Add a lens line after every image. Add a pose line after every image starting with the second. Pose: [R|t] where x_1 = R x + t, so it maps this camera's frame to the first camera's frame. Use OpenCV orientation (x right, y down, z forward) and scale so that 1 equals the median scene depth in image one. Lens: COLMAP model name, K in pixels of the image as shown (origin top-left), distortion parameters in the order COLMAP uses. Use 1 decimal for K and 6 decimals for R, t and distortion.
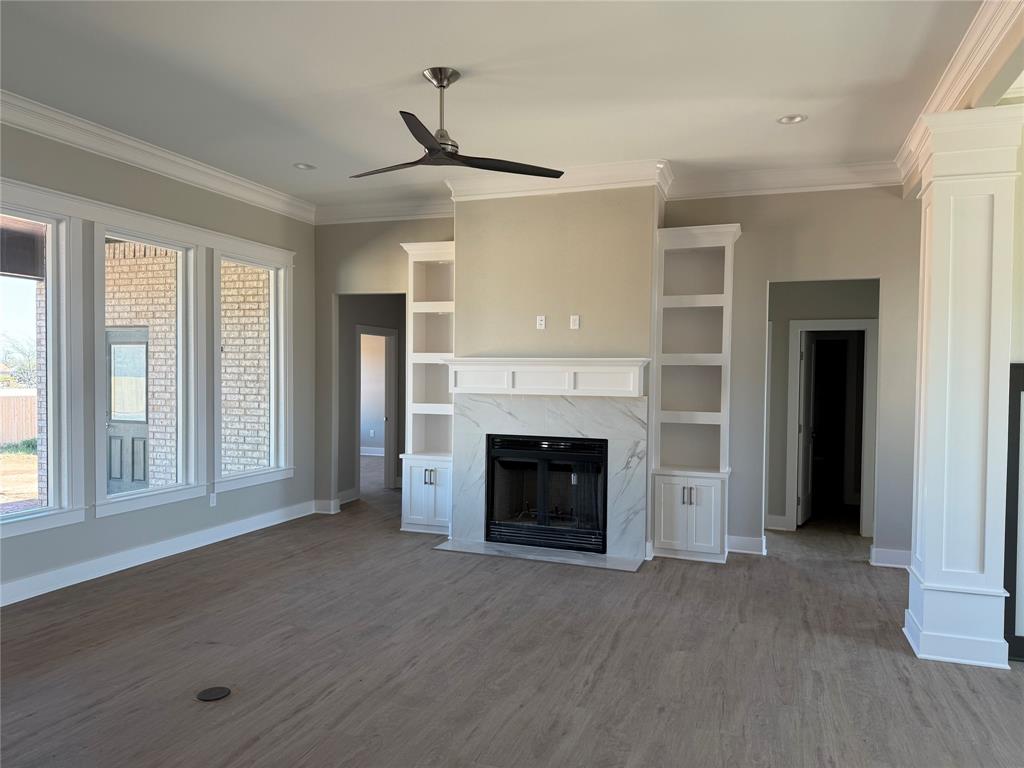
lens RADIAL K [[717.3, 0, 511.4], [0, 717.3, 391.0], [0, 0, 1]] dist [0.004714, -0.001391]
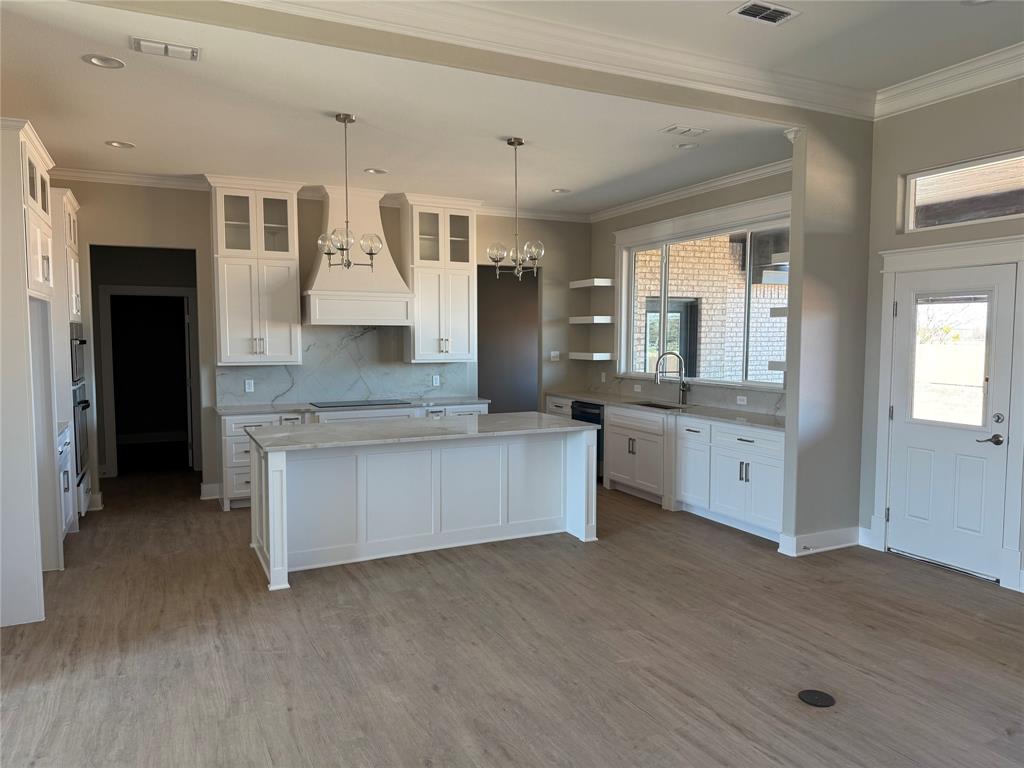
lens RADIAL K [[717.3, 0, 511.4], [0, 717.3, 391.0], [0, 0, 1]] dist [0.004714, -0.001391]
pose [[-0.688884, 0.044851, -0.723482, 0.488915], [-0.027234, 0.995778, 0.087663, -0.033056], [0.724359, 0.080093, -0.684754, 1.310108]]
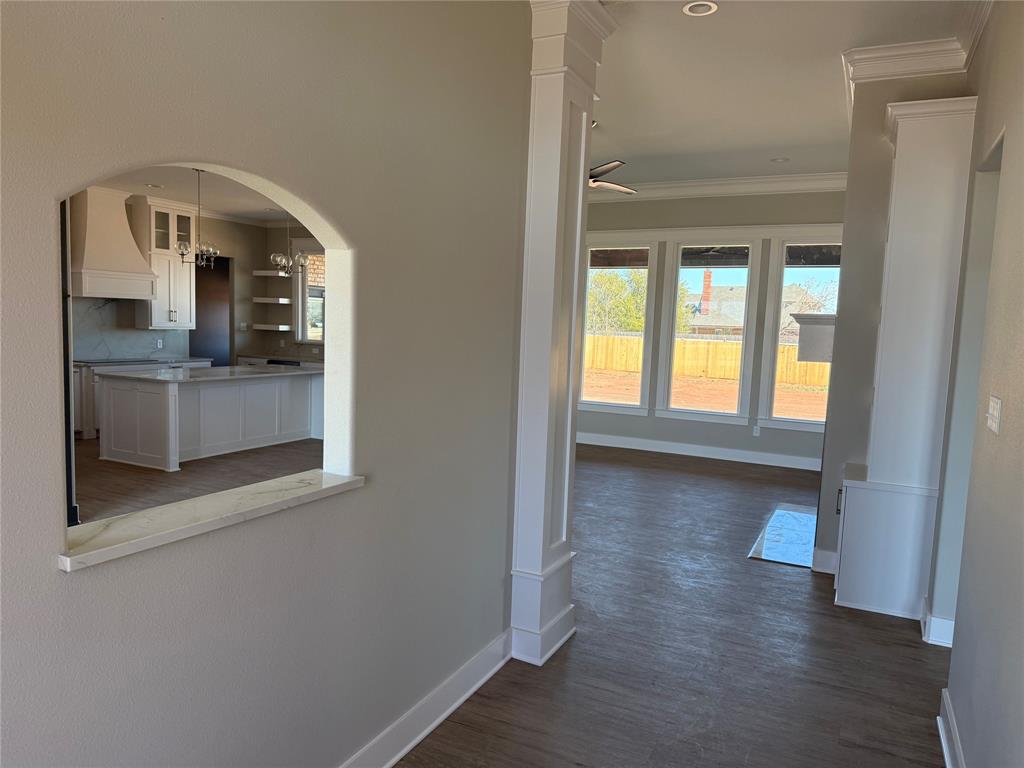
lens RADIAL K [[717.3, 0, 511.4], [0, 717.3, 391.0], [0, 0, 1]] dist [0.004714, -0.001391]
pose [[-0.110291, 0.081653, -0.990540, 1.756513], [-0.064663, 0.993919, 0.089131, -0.018575], [0.991794, 0.073881, -0.104340, 1.282820]]
